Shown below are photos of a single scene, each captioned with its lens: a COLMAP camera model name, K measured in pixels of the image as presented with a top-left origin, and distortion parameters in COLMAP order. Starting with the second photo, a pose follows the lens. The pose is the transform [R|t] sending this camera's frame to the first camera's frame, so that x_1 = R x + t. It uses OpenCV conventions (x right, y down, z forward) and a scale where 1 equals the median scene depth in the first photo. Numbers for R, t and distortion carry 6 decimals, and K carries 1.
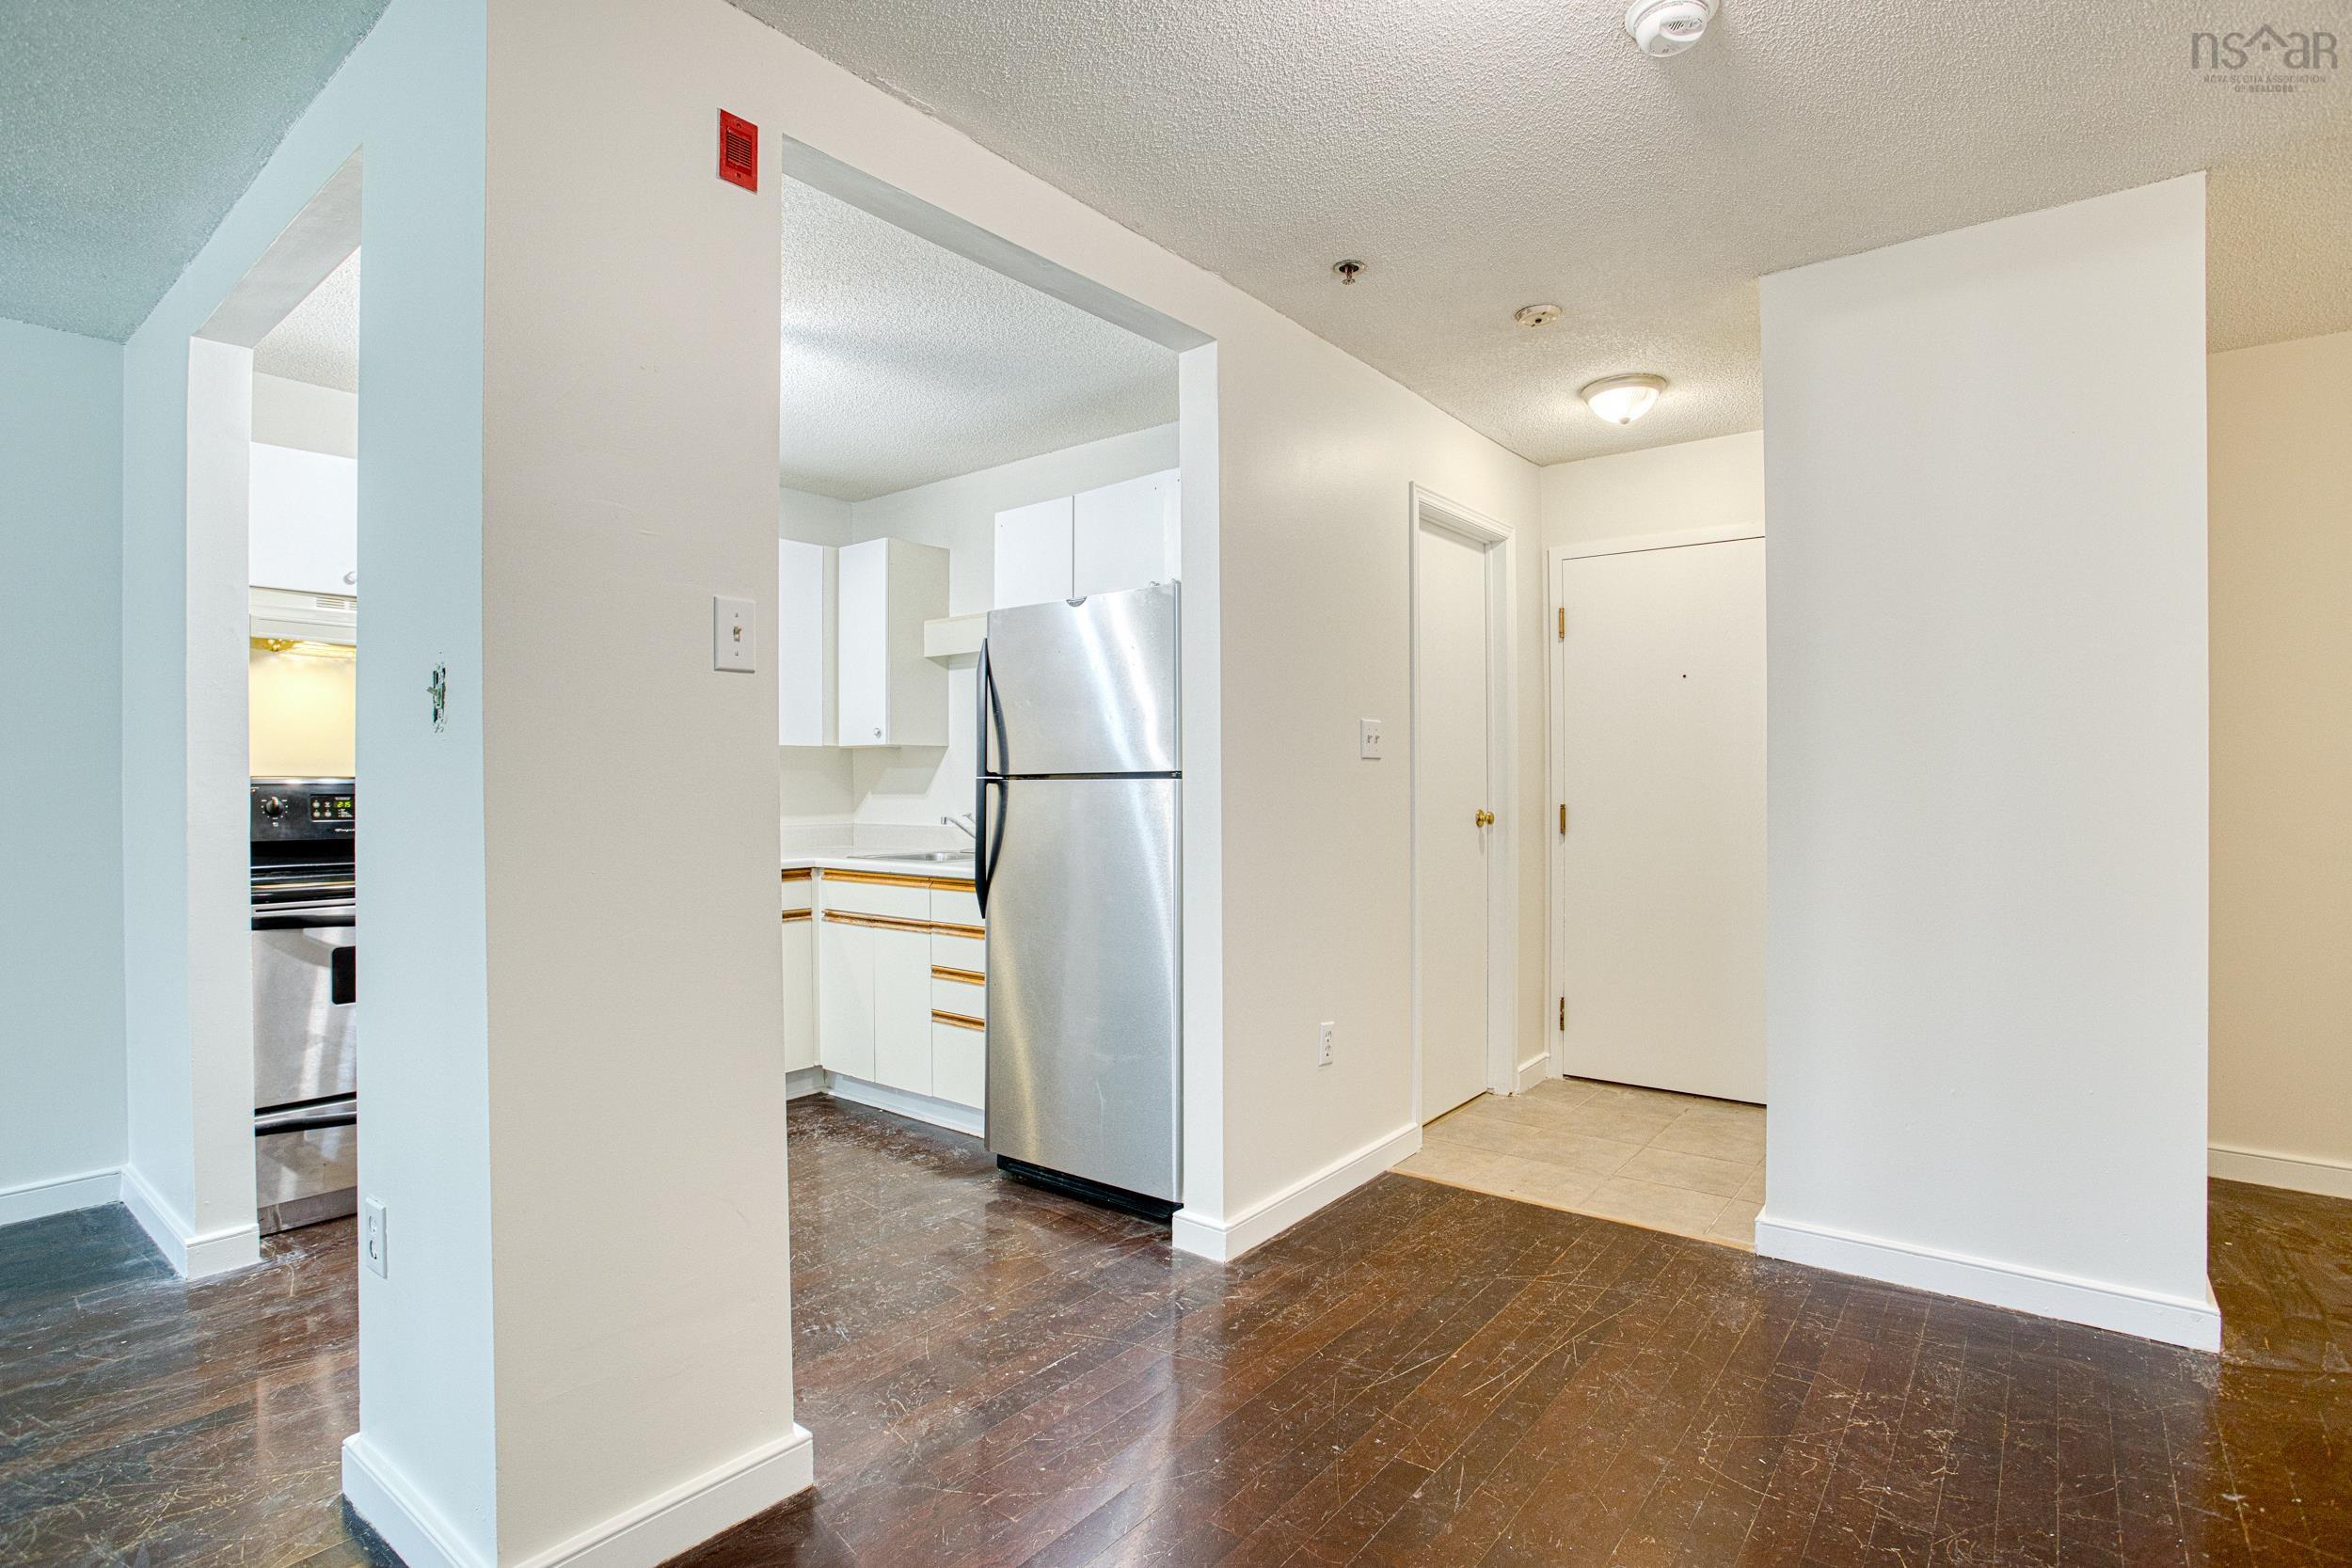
lens RADIAL K [[1160.0, 0, 1176.0], [0, 1160.0, 775.5], [0, 0, 1]] dist [-0.069516, 0.028880]
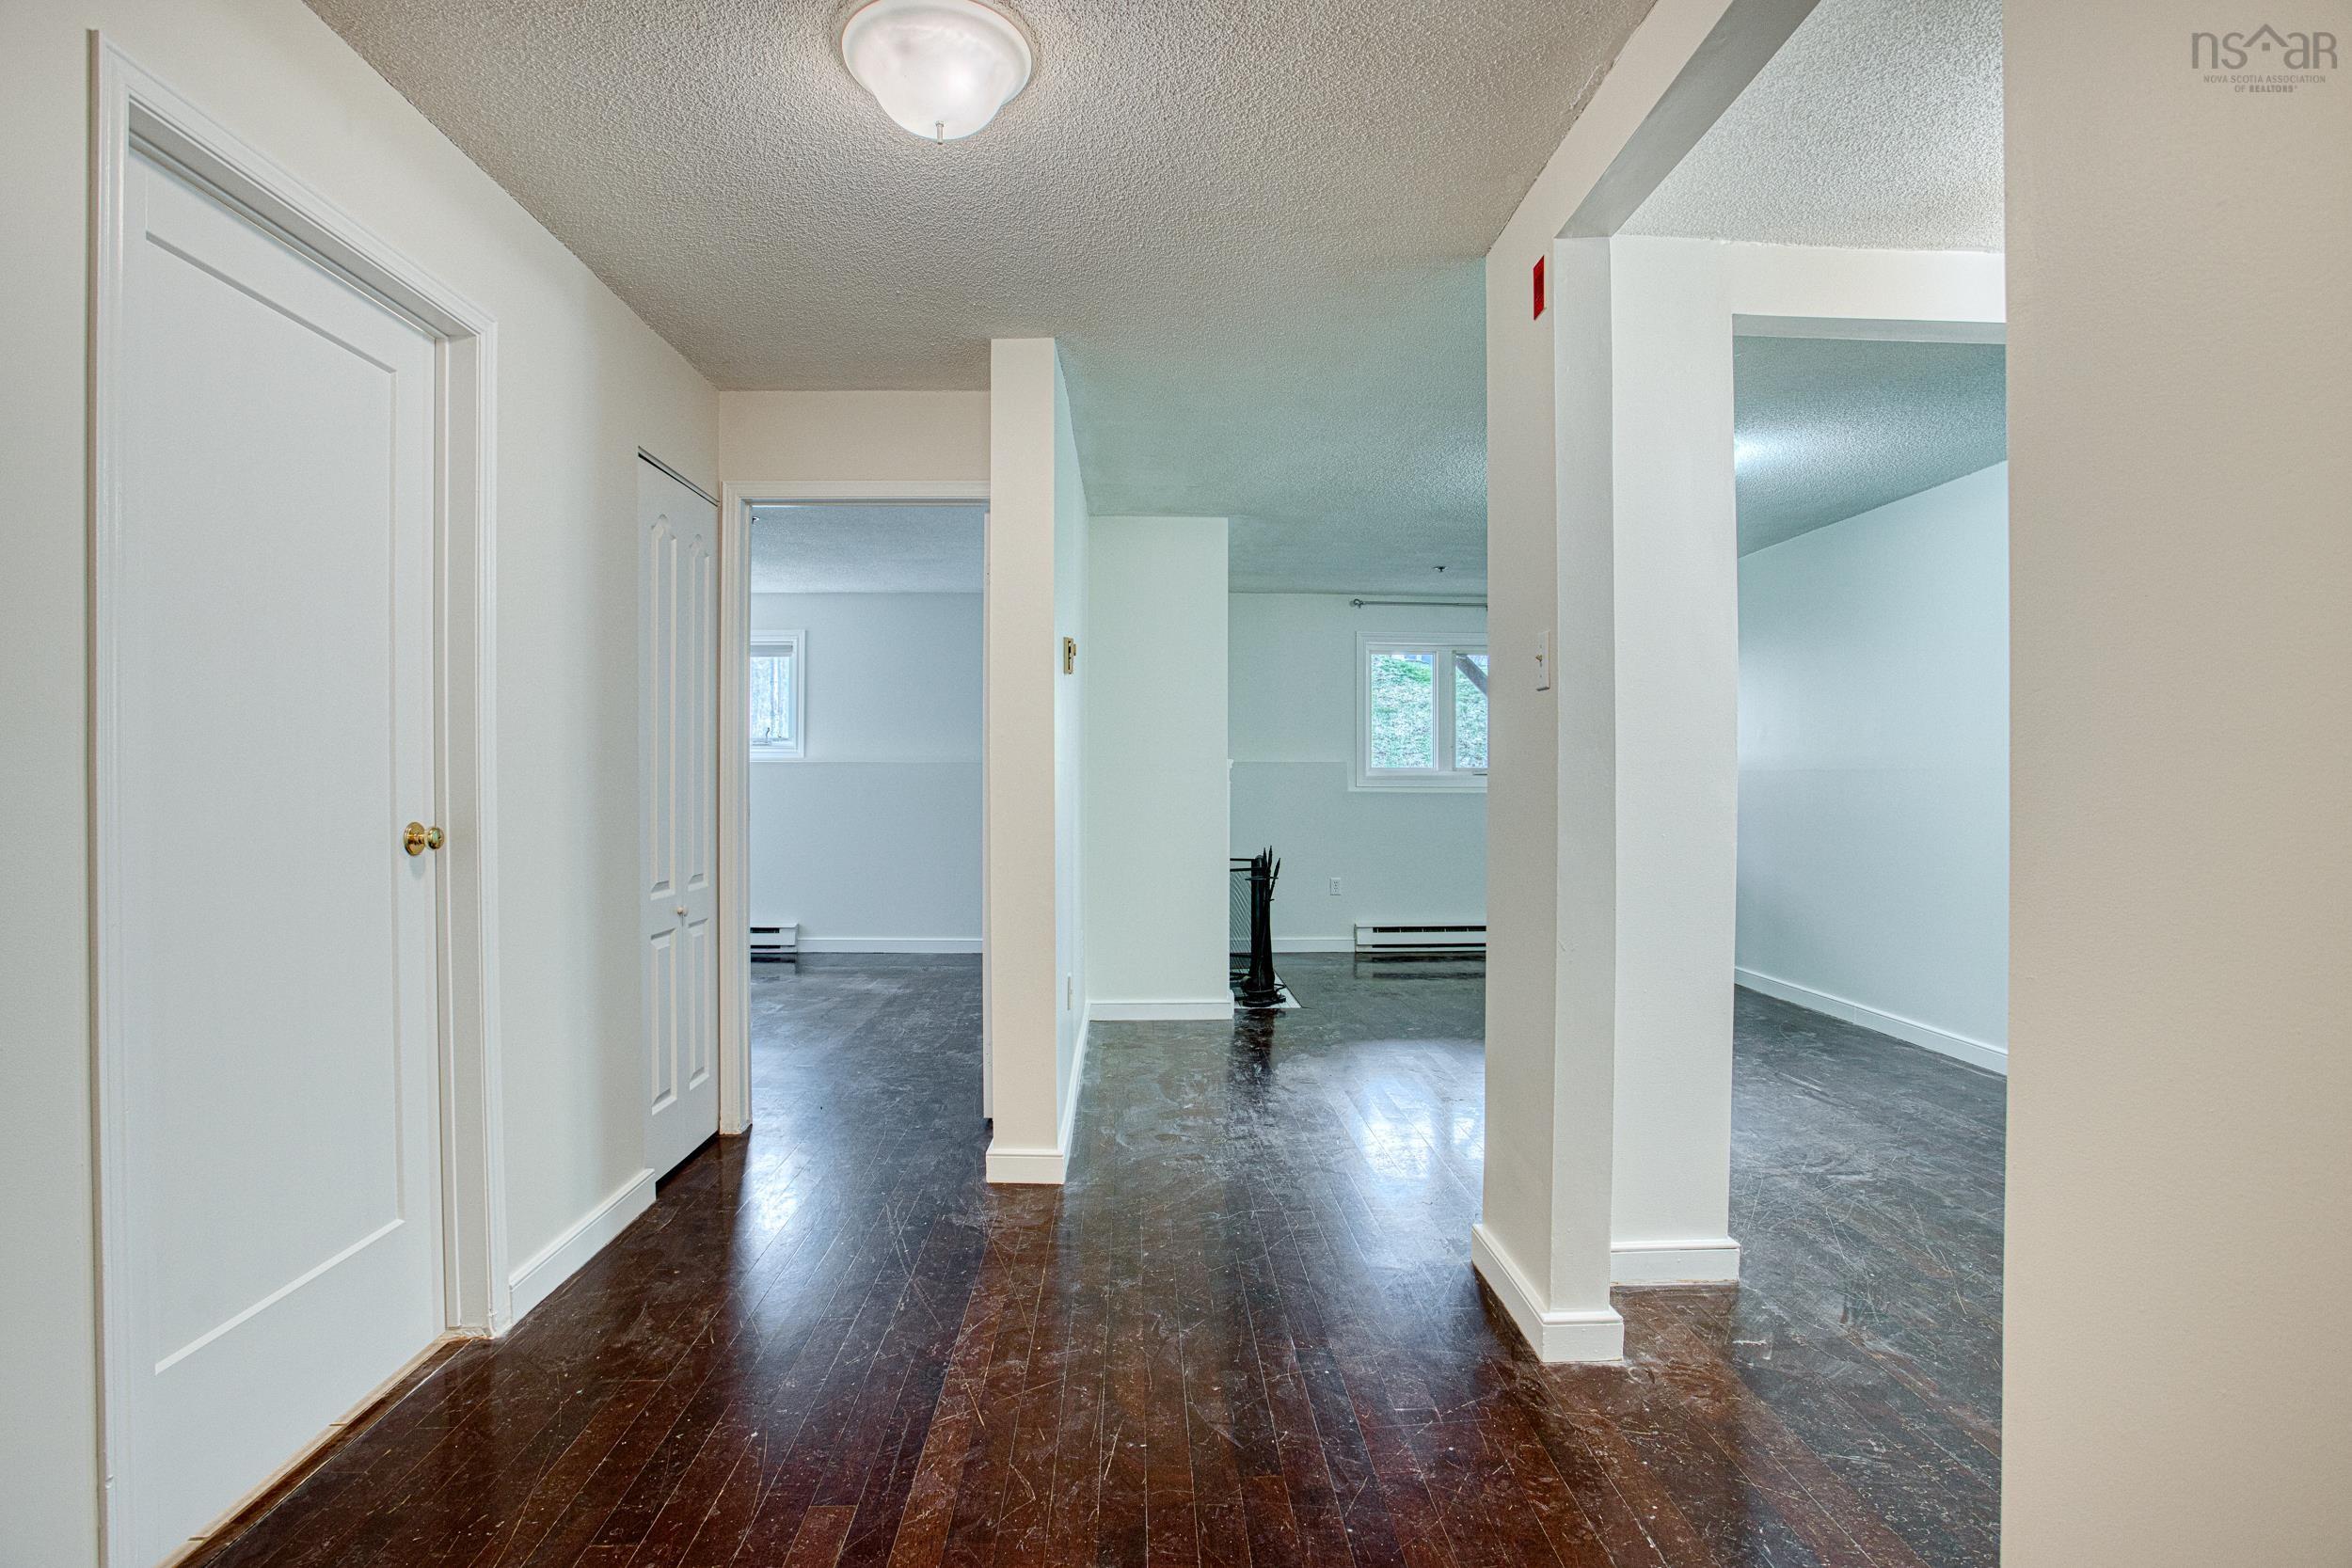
lens RADIAL K [[1160.0, 0, 1166.3], [0, 1160.0, 781.1], [0, 0, 1]] dist [-0.069516, 0.028880]
pose [[-0.762229, 0.002582, -0.647302, 0.423110], [0.004194, 0.999991, -0.000950, 0.005893], [0.647293, -0.003439, -0.762233, 0.923292]]
